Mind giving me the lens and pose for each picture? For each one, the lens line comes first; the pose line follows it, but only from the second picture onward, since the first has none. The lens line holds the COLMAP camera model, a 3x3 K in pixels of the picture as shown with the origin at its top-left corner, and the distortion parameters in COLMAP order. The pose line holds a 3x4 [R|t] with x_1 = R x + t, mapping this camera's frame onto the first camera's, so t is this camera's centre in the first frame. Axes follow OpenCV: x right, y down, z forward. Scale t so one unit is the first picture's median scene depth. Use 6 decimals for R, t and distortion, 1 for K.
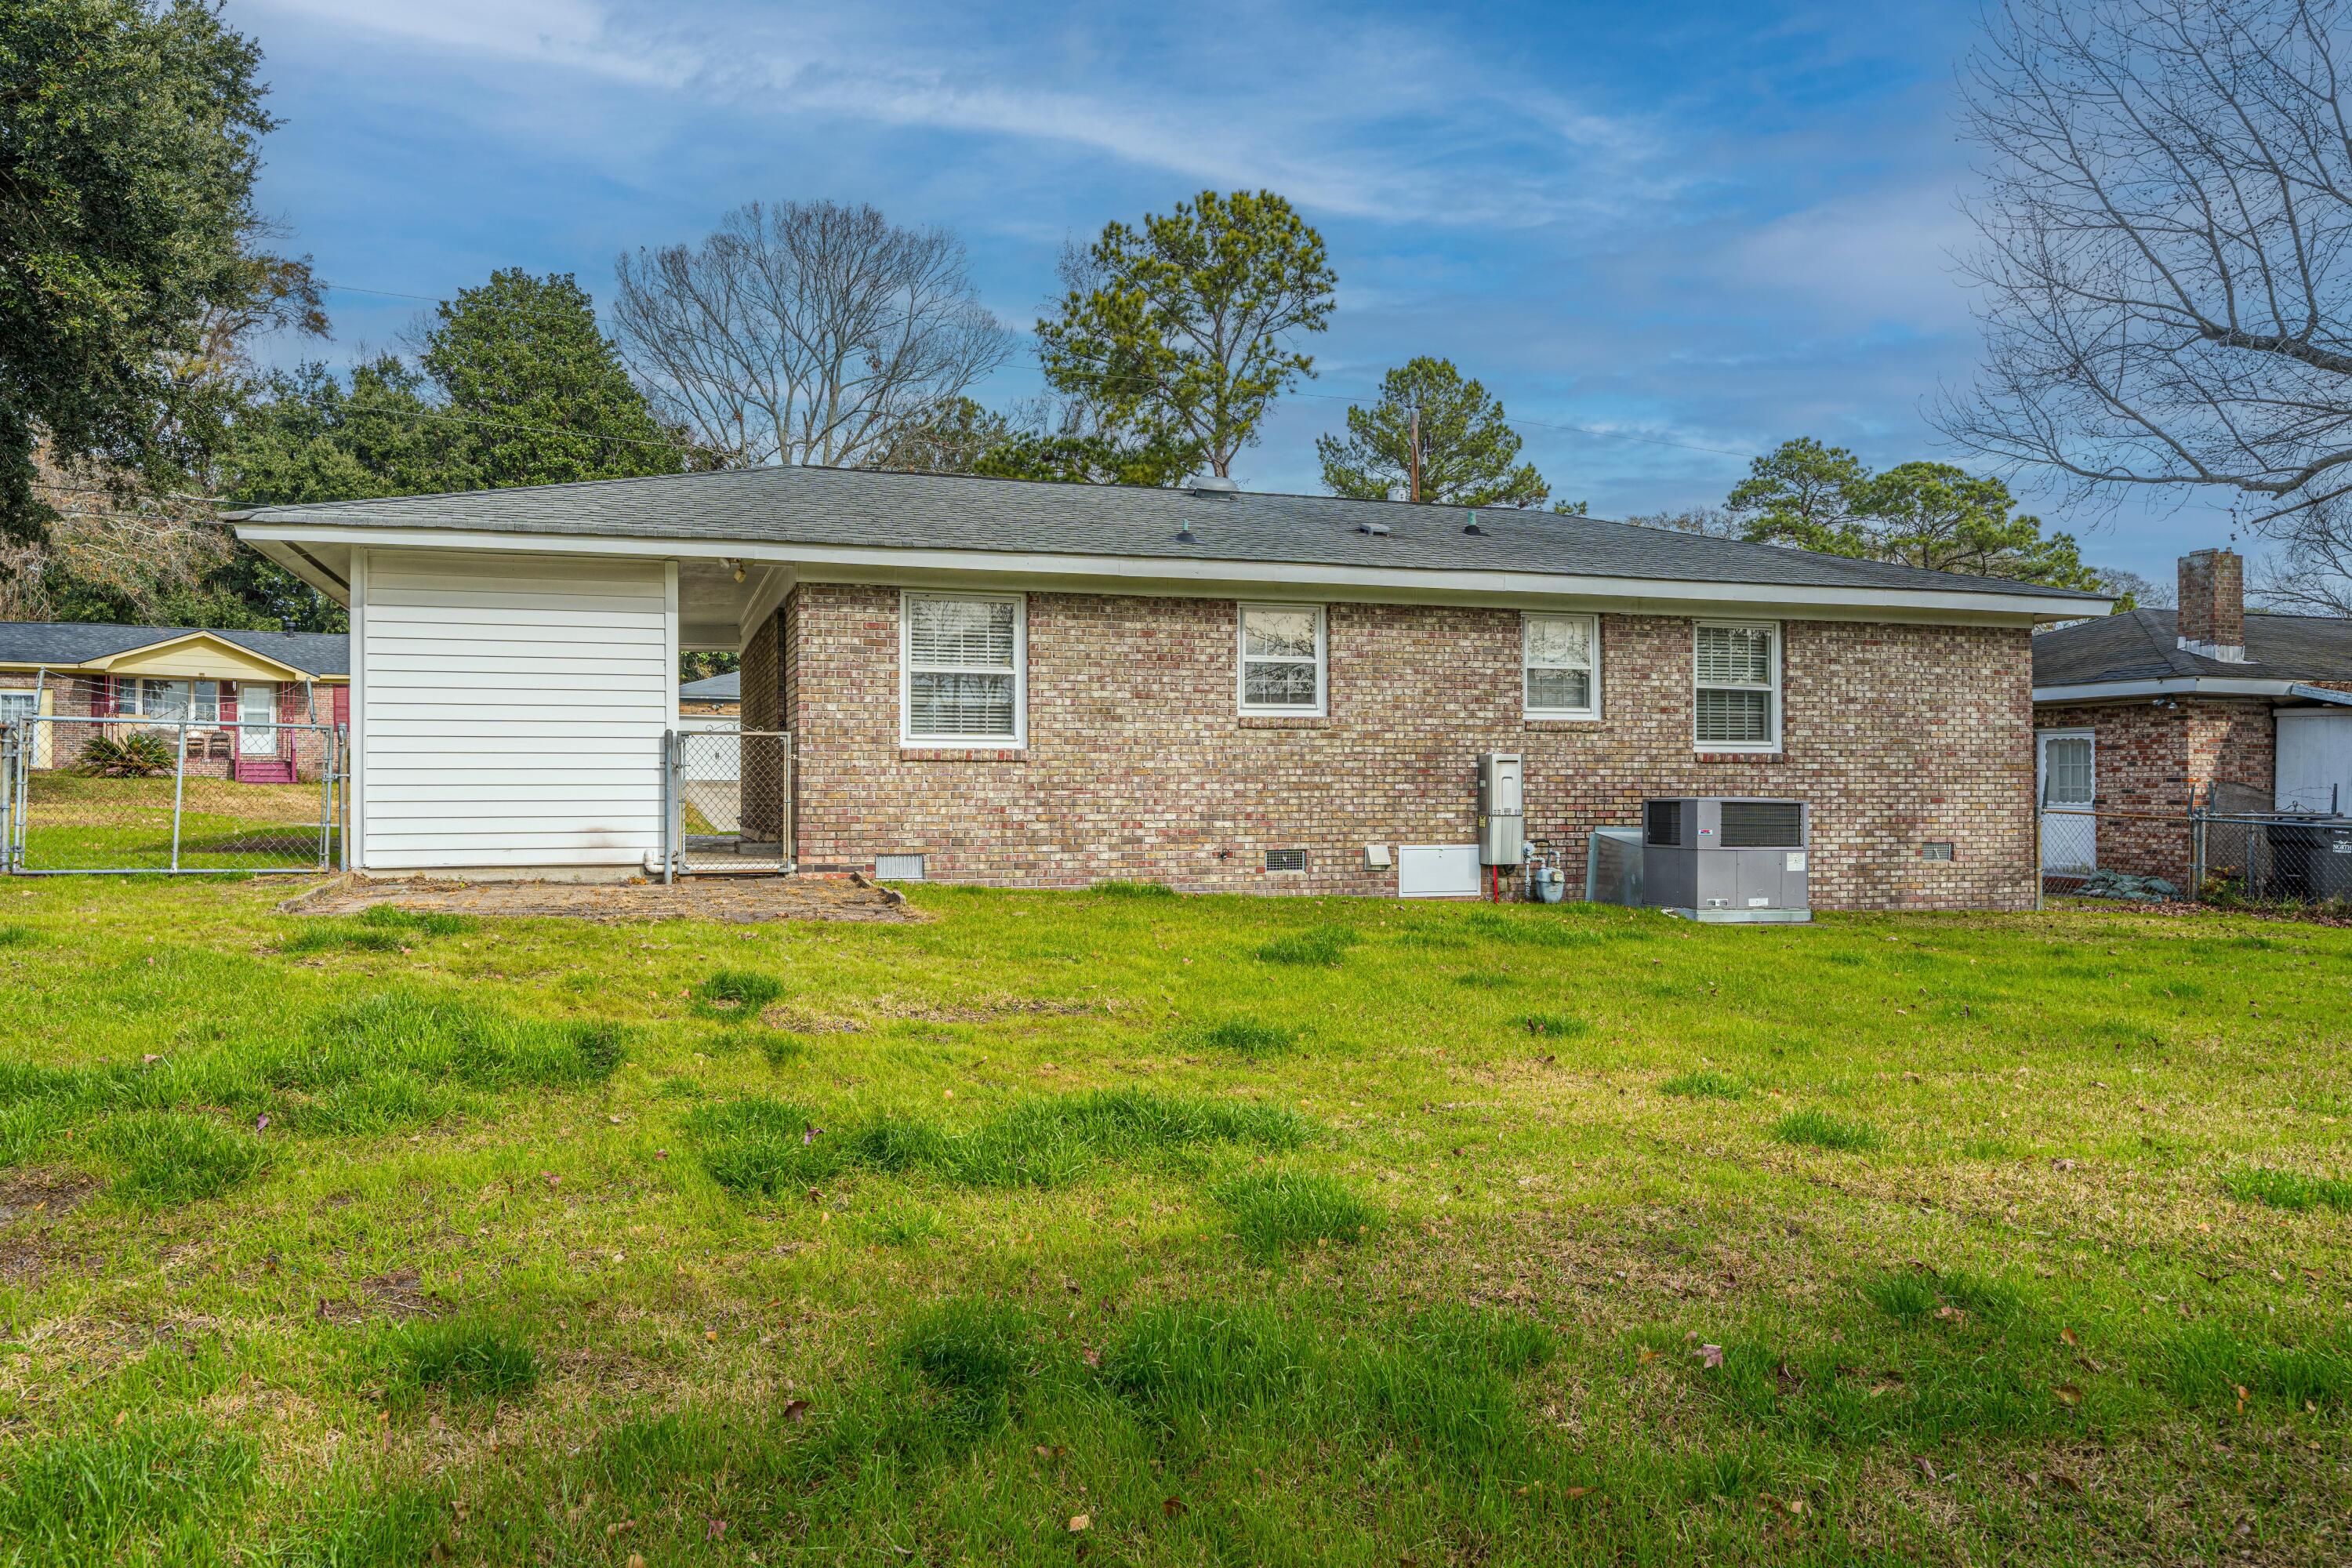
lens RADIAL K [[1533.7, 0, 1146.3], [0, 1533.7, 785.7], [0, 0, 1]] dist [-0.005522, 0.005776]
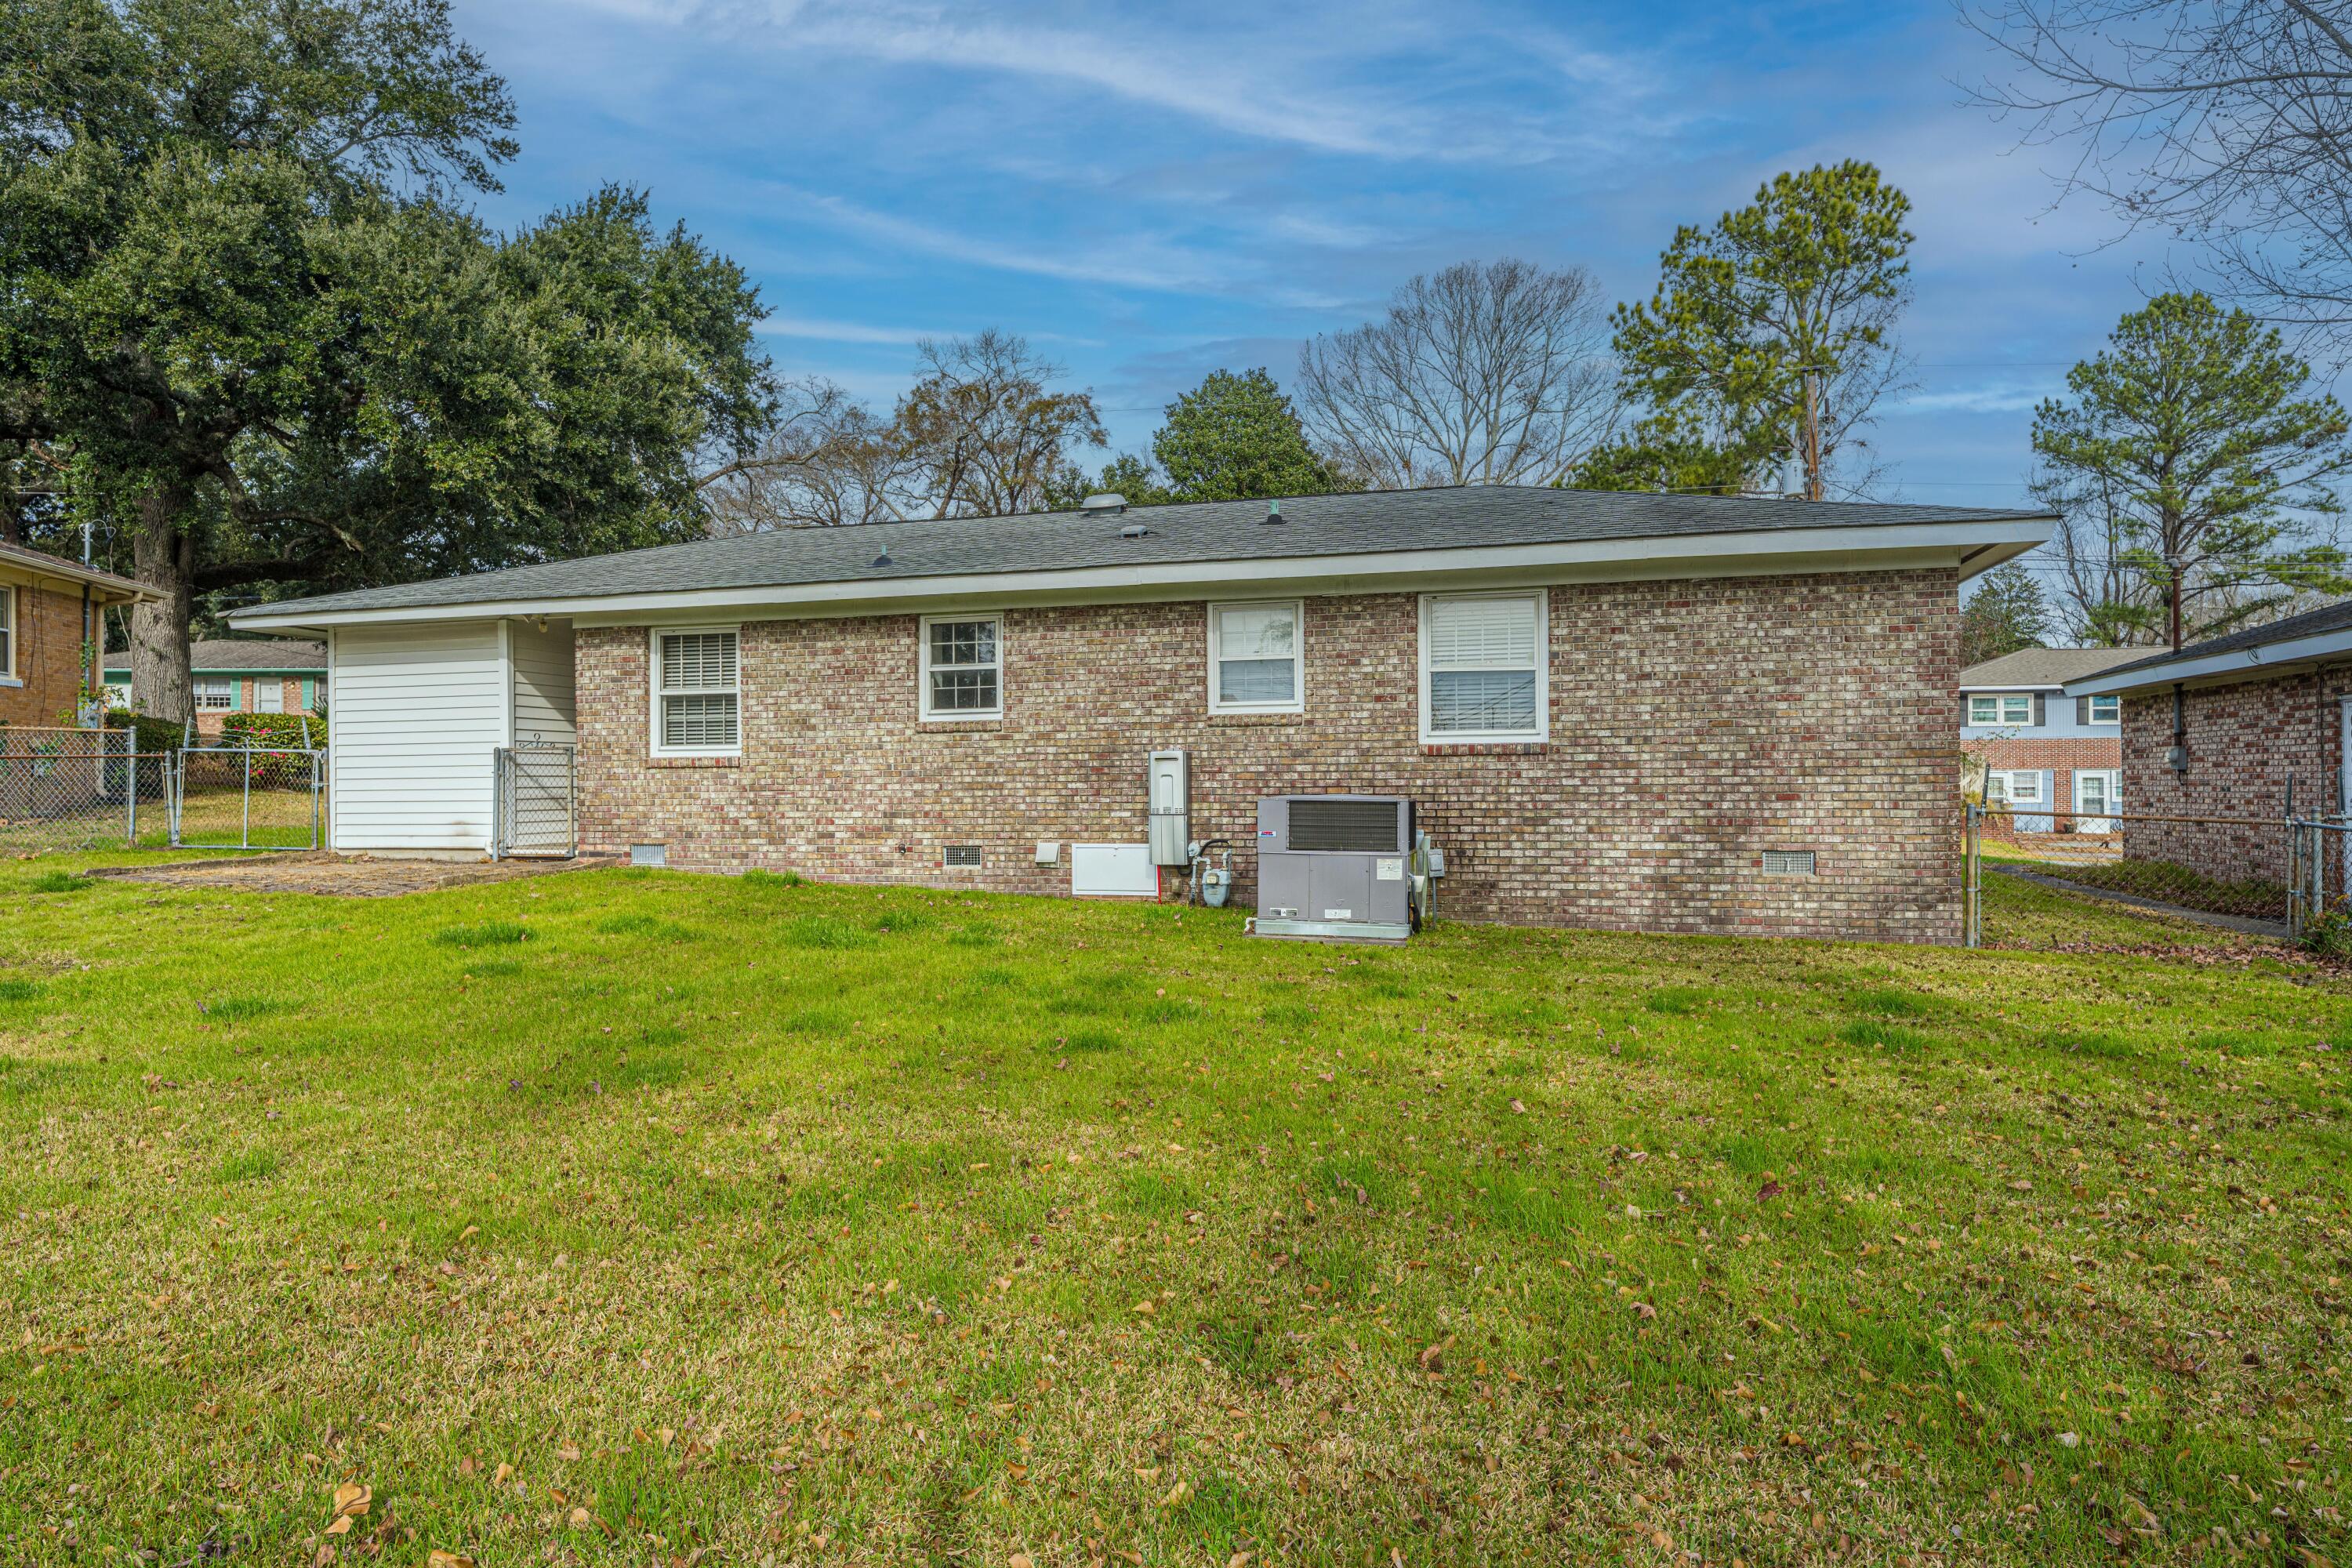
lens RADIAL K [[1342.5, 0, 1175.8], [0, 1342.5, 778.3], [0, 0, 1]] dist [-0.004968, 0.003470]
pose [[0.851100, -0.010075, -0.524907, 0.687613], [0.008167, 0.999949, -0.005950, 0.001650], [0.524940, 0.000777, 0.851139, 0.278661]]
